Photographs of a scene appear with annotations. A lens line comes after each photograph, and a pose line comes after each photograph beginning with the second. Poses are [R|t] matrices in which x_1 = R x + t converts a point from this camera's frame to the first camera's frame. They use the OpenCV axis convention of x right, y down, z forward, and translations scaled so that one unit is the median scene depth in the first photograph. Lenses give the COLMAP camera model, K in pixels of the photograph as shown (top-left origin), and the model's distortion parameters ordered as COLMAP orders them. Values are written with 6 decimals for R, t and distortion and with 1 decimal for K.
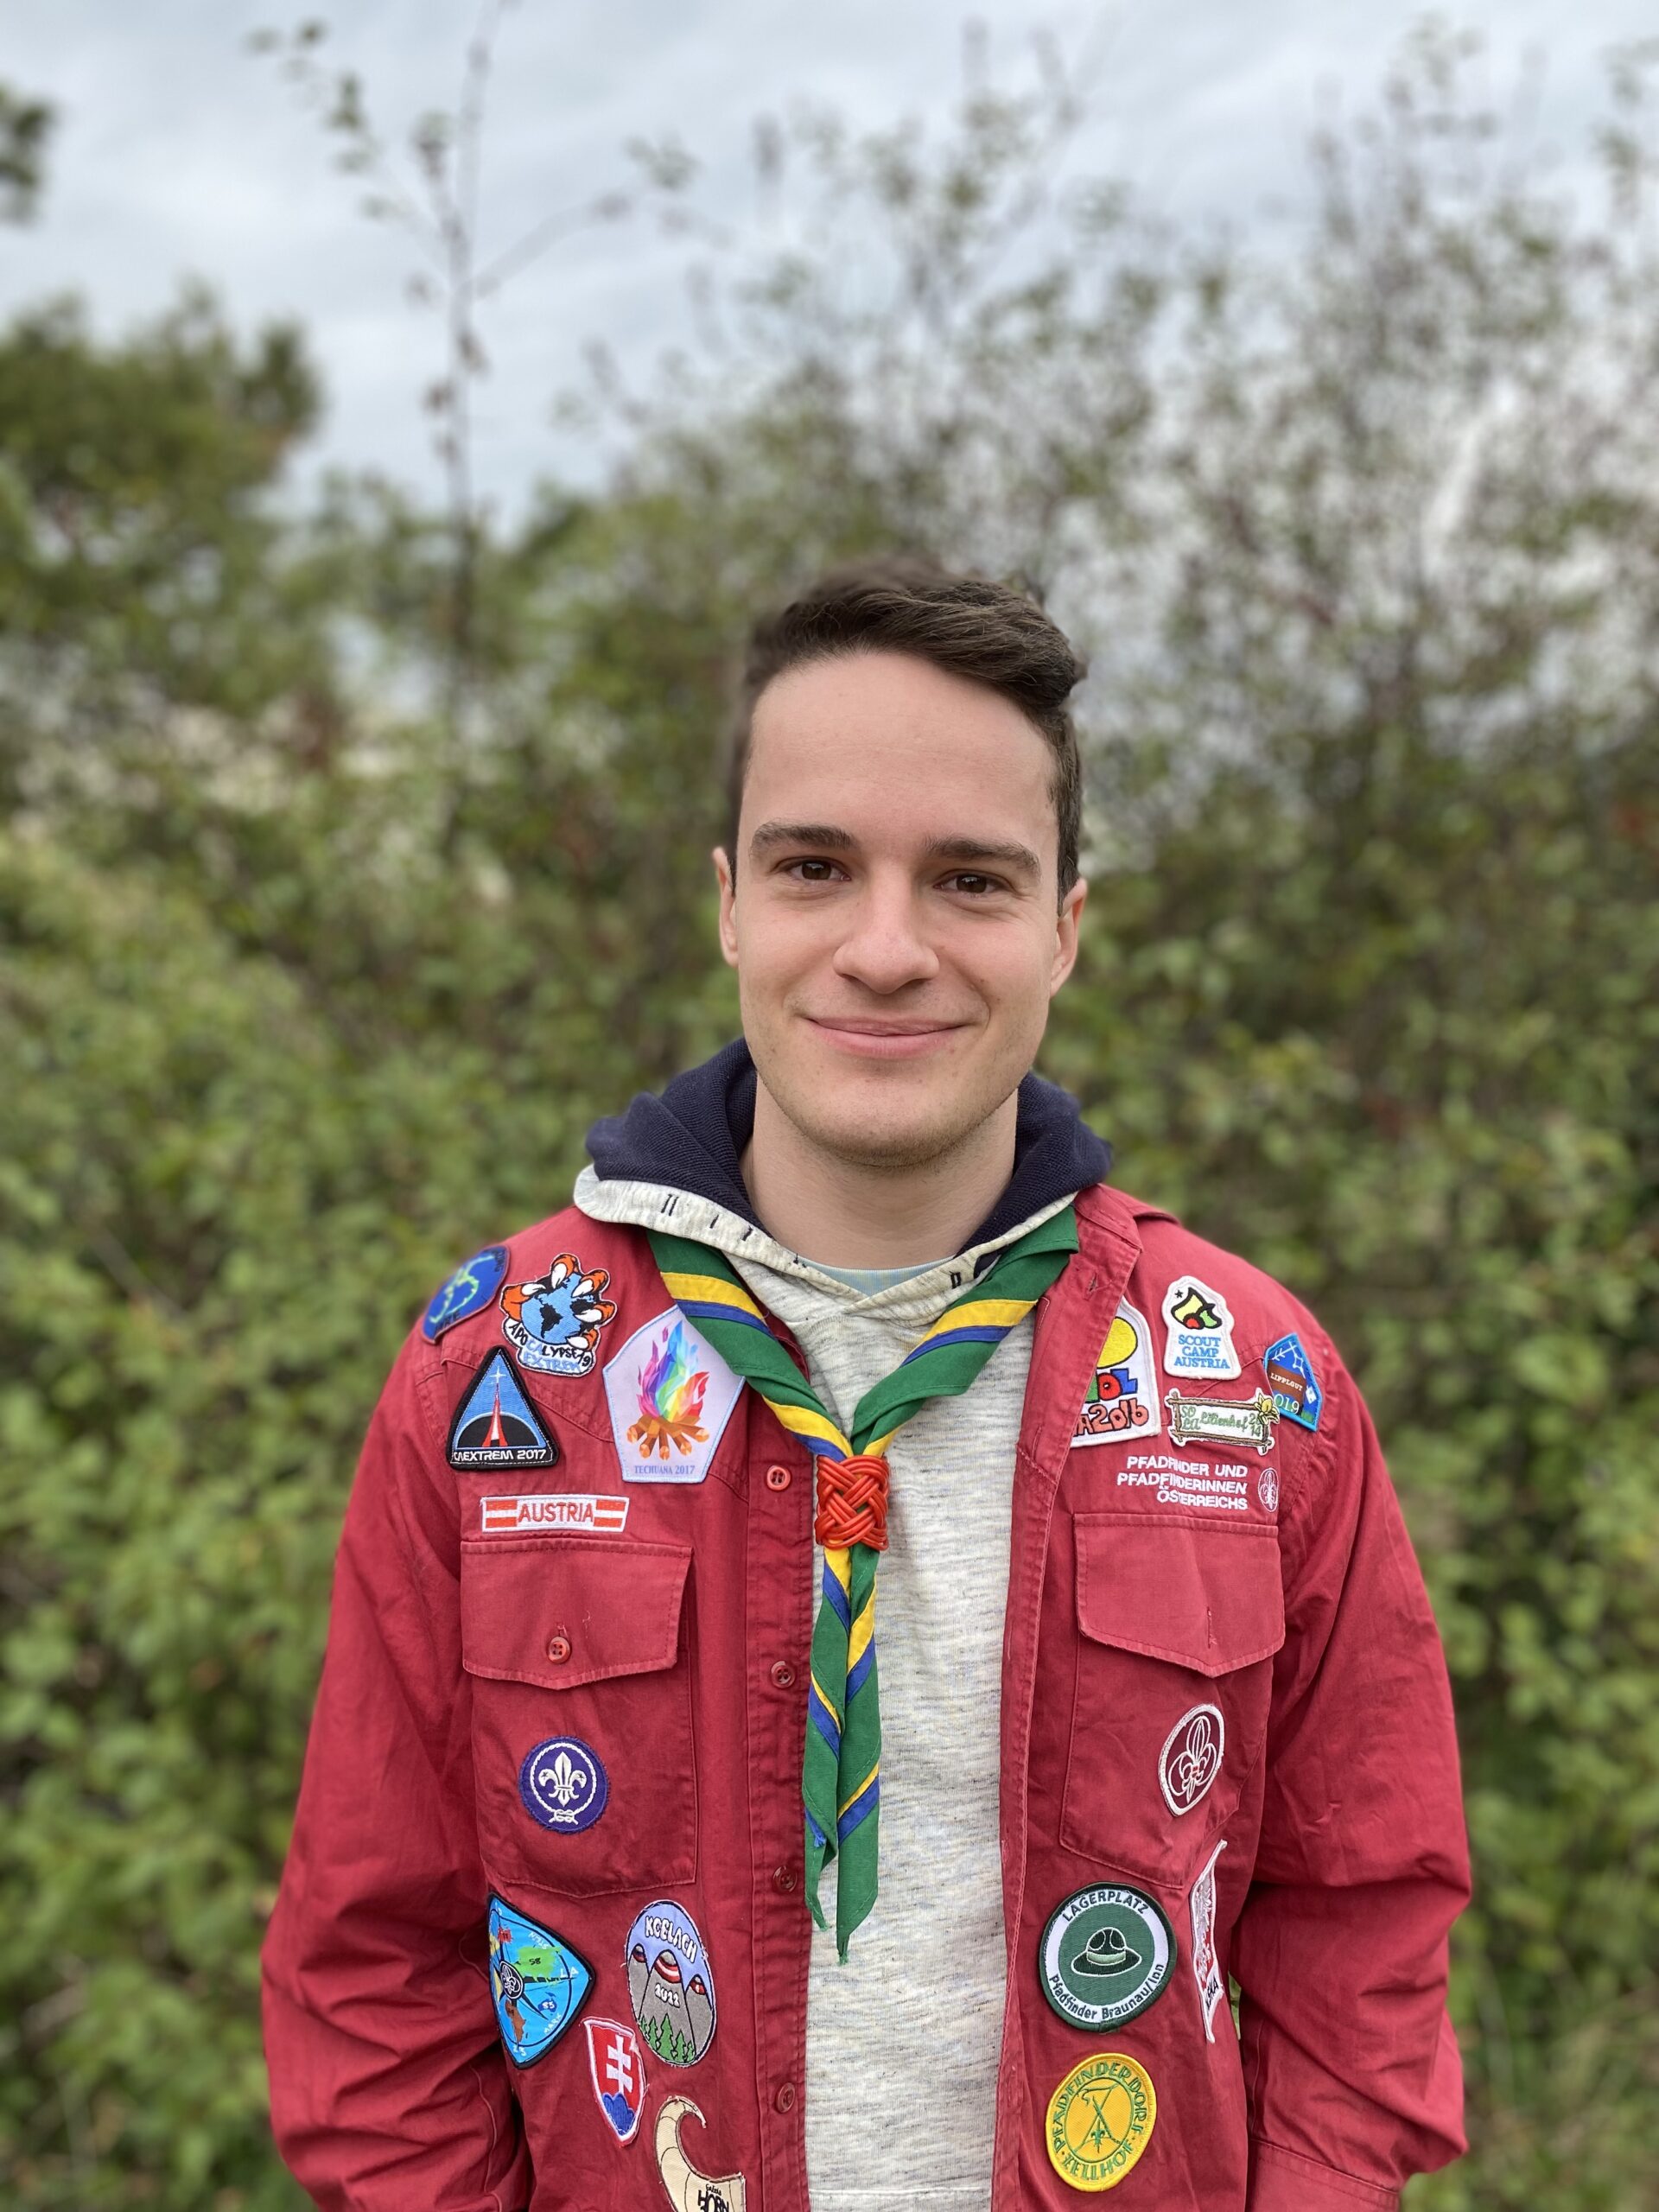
lens RADIAL K [[1692.9, 0, 829.5], [0, 1692.9, 1106.0], [0, 0, 1]] dist [-0.002103, -0.002277]
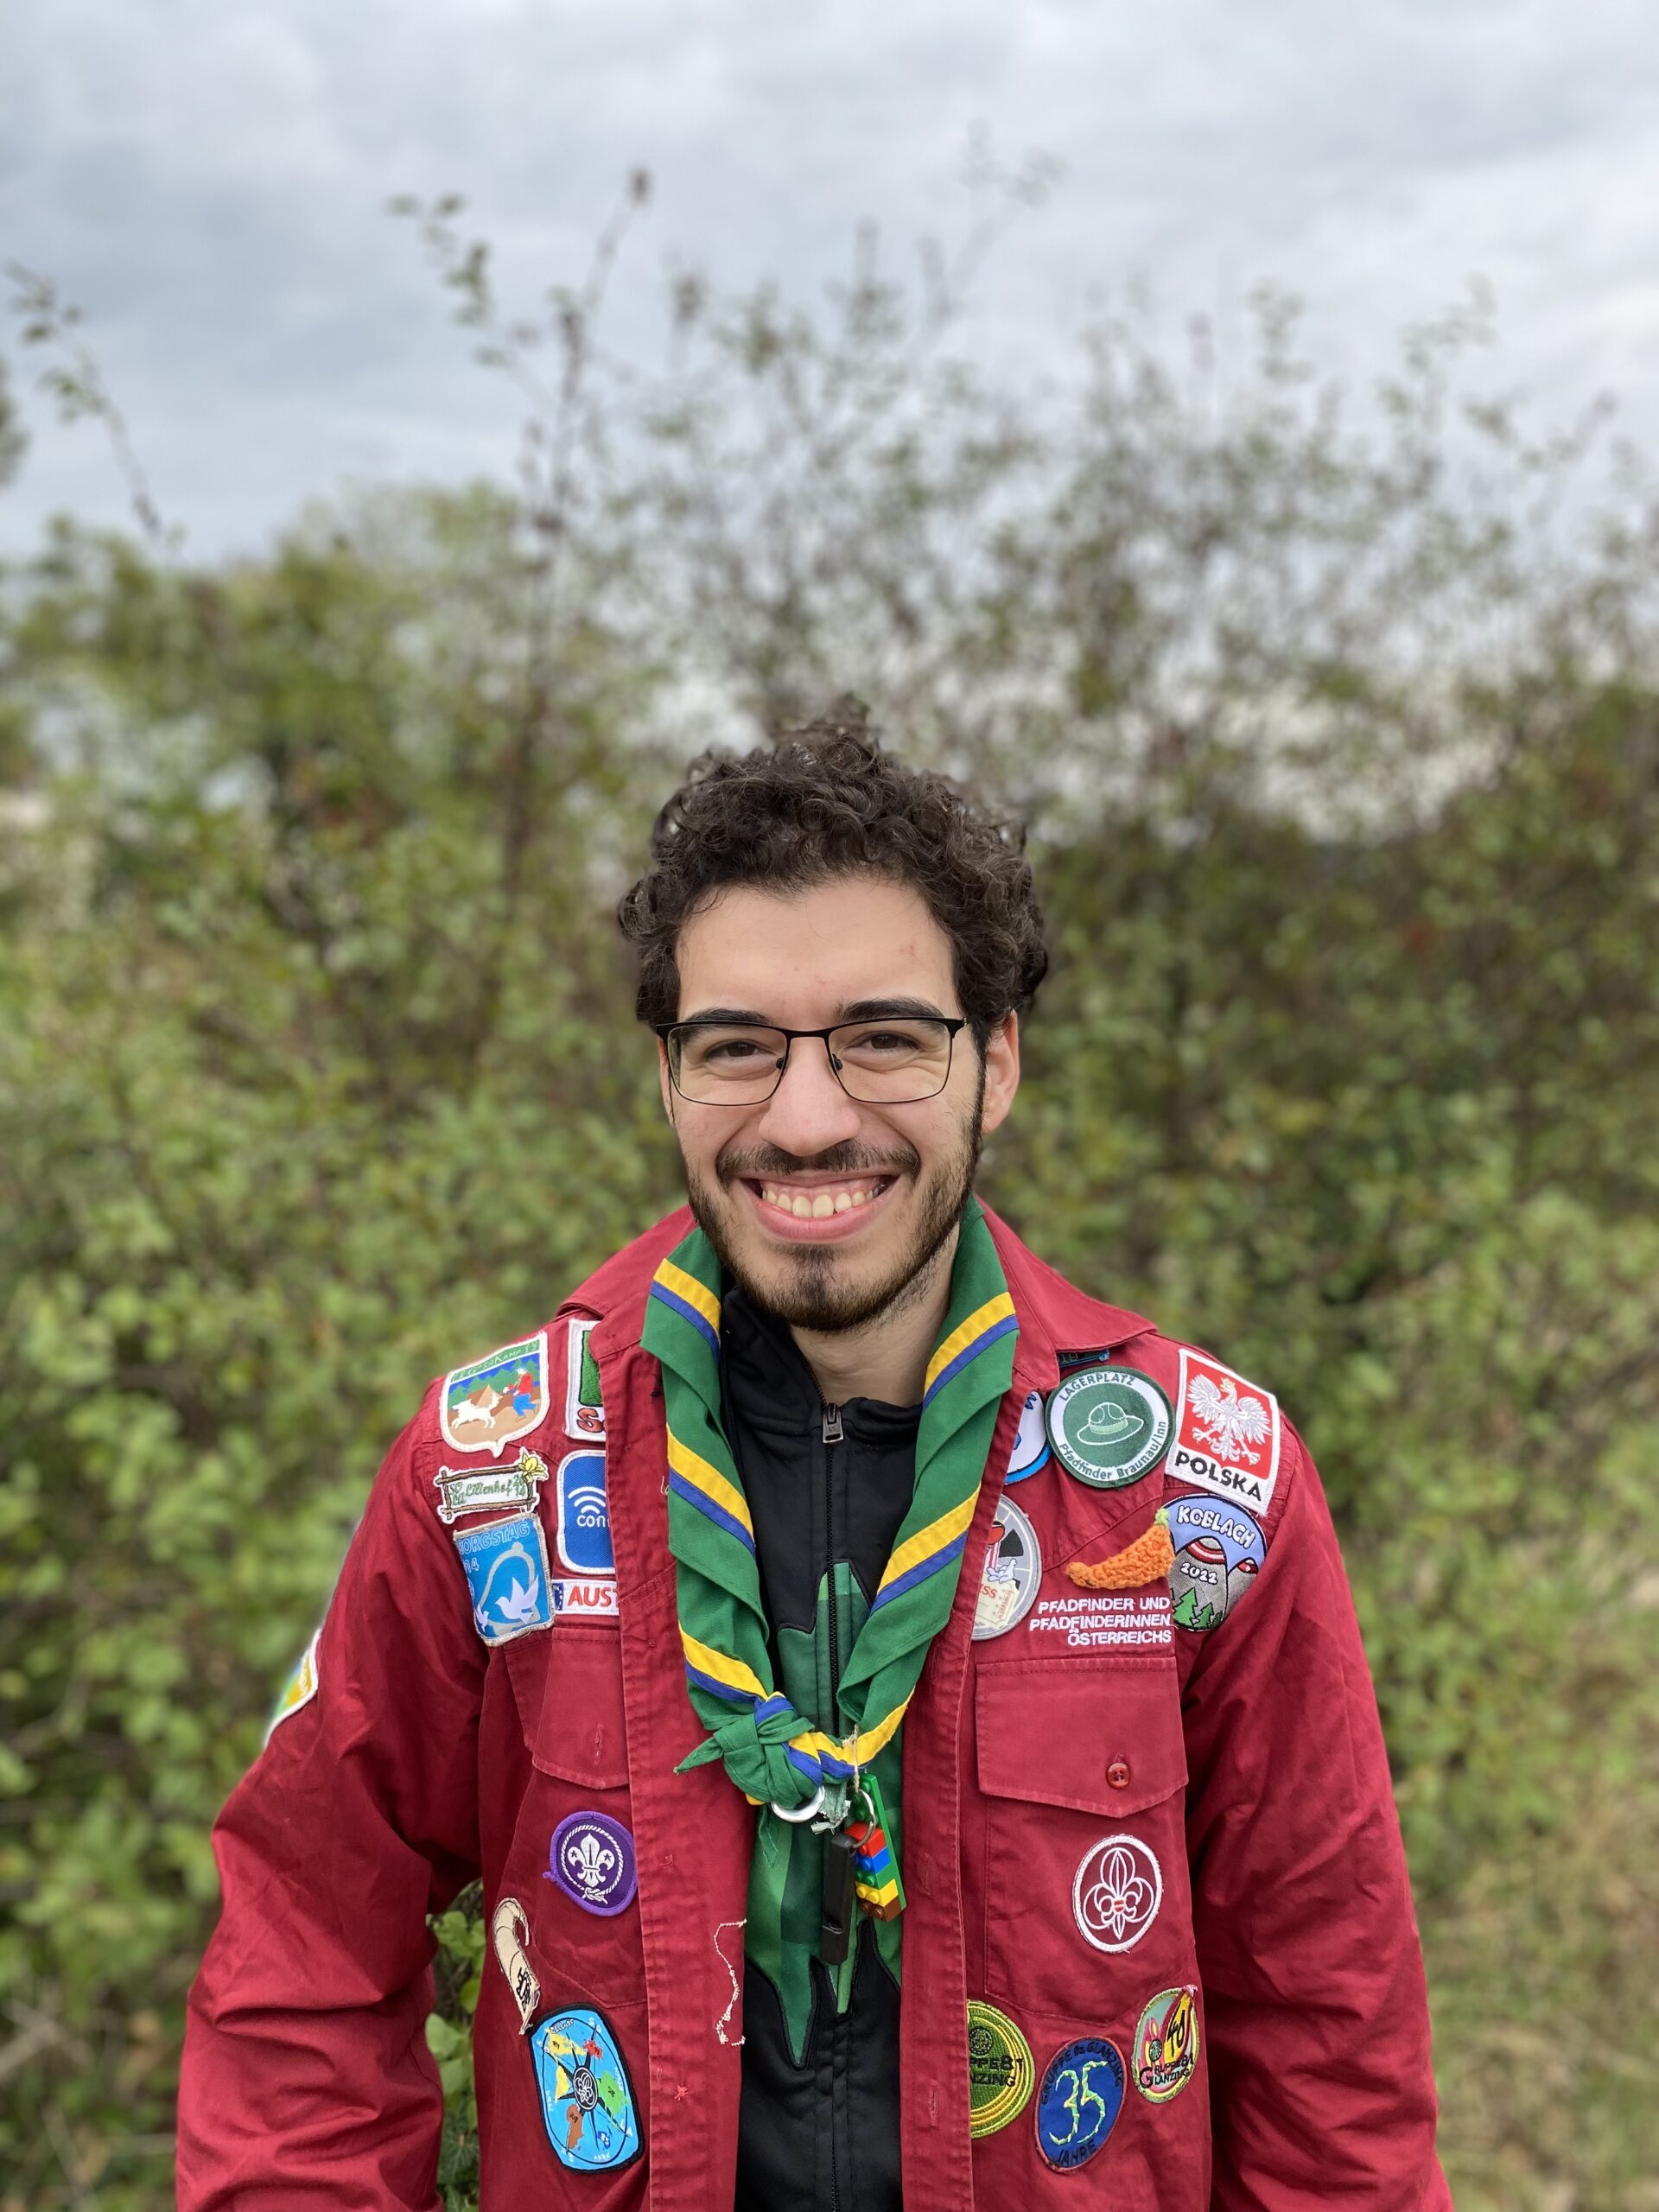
lens RADIAL K [[1692.9, 0, 829.5], [0, 1692.9, 1106.0], [0, 0, 1]] dist [-0.002103, -0.002277]
pose [[0.972520, 0.019726, 0.231983, -0.178613], [-0.009727, 0.998977, -0.044165, 0.011277], [-0.232616, 0.040695, 0.971717, -0.081418]]
